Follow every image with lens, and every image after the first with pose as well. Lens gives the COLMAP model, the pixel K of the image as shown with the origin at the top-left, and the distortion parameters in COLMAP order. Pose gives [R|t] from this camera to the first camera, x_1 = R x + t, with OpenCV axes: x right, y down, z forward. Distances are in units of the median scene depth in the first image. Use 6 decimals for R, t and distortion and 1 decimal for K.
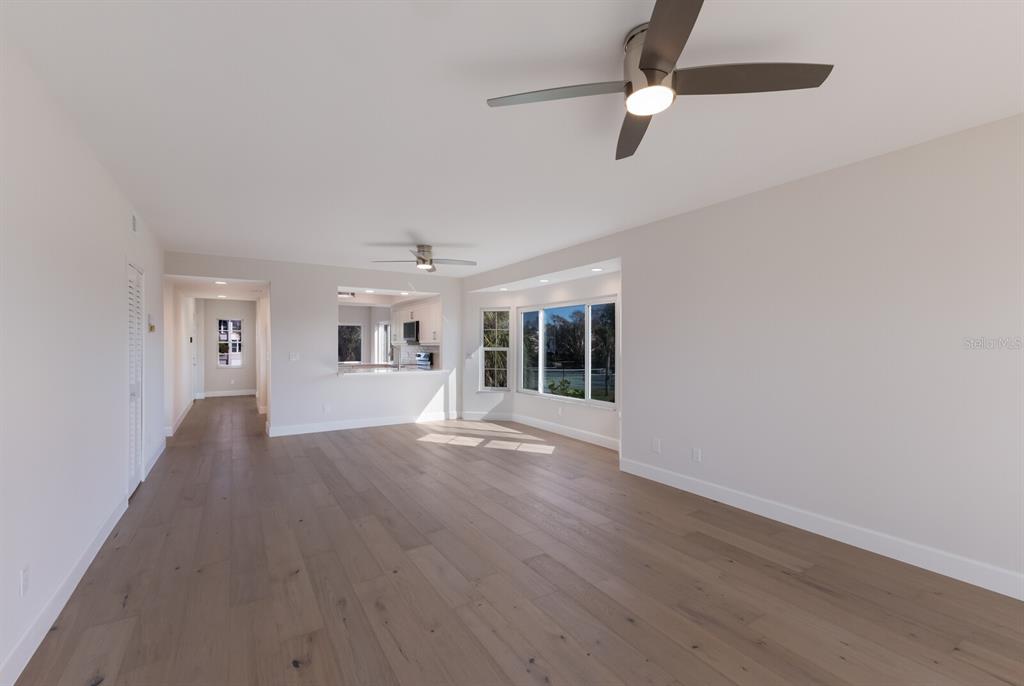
lens RADIAL K [[441.1, 0, 512.7], [0, 441.1, 343.2], [0, 0, 1]] dist [0.019665, -0.002084]
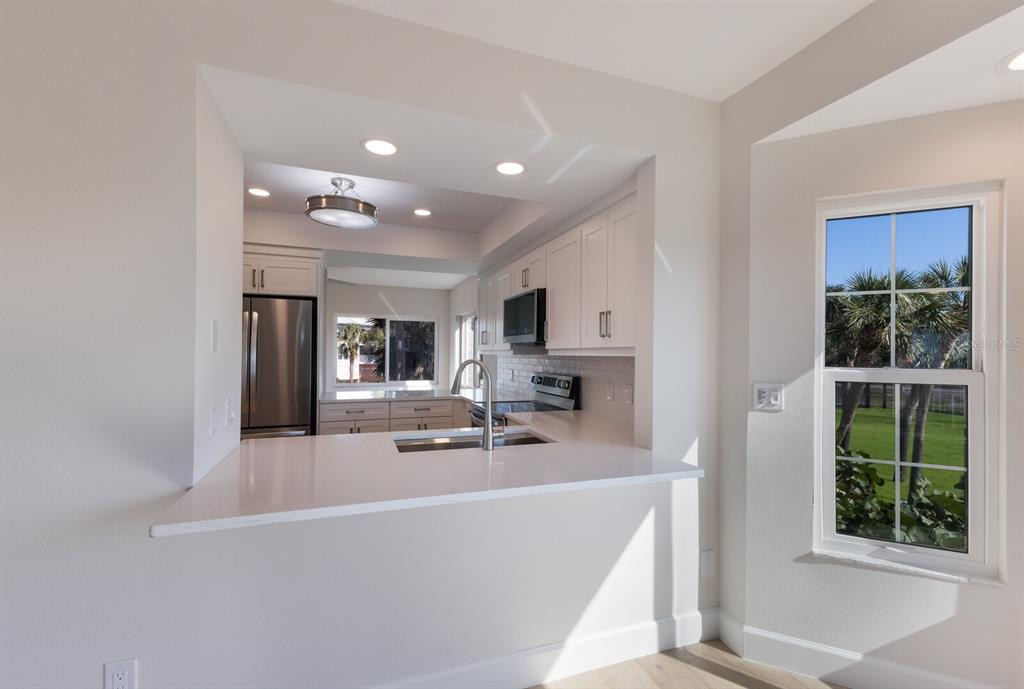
lens RADIAL K [[440.9, 0, 514.0], [0, 440.9, 350.3], [0, 0, 1]] dist [0.017035, -0.001932]
pose [[0.977082, 0.010371, -0.212611, -0.181998], [-0.011725, 0.999918, -0.005109, 0.003357], [0.212541, 0.007485, 0.977123, 0.729613]]
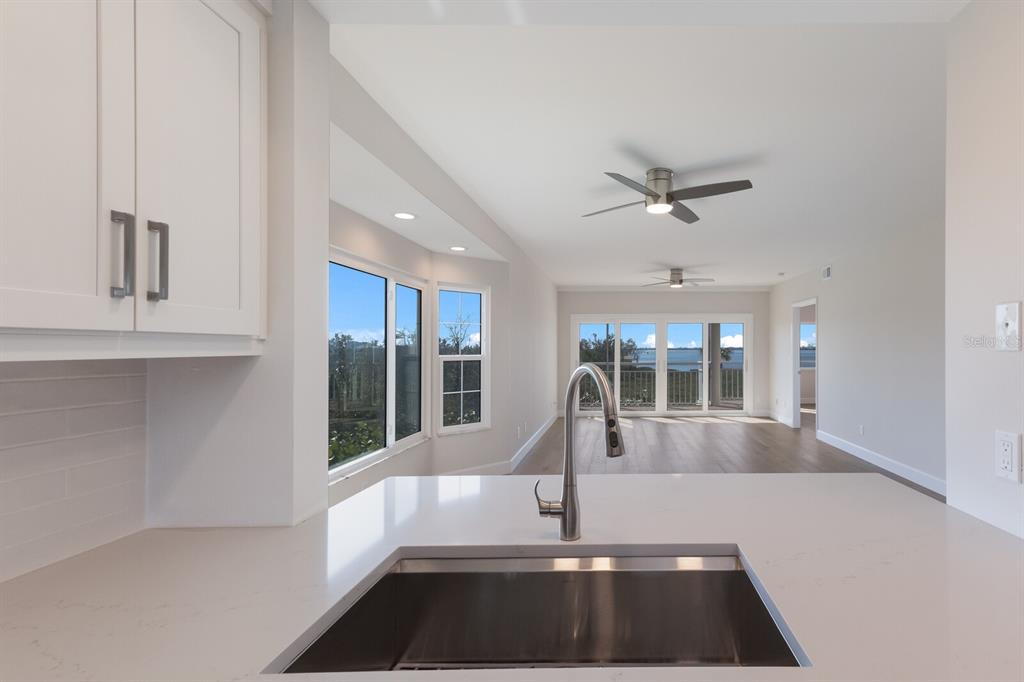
lens RADIAL K [[479.2, 0, 603.8], [0, 479.2, 340.0], [0, 0, 1]] dist [0.011936, -0.001145]
pose [[-0.830338, 0.016541, 0.557014, -0.331648], [0.007642, 0.999803, -0.018299, 0.003603], [-0.557207, -0.010938, -0.830301, 1.081668]]
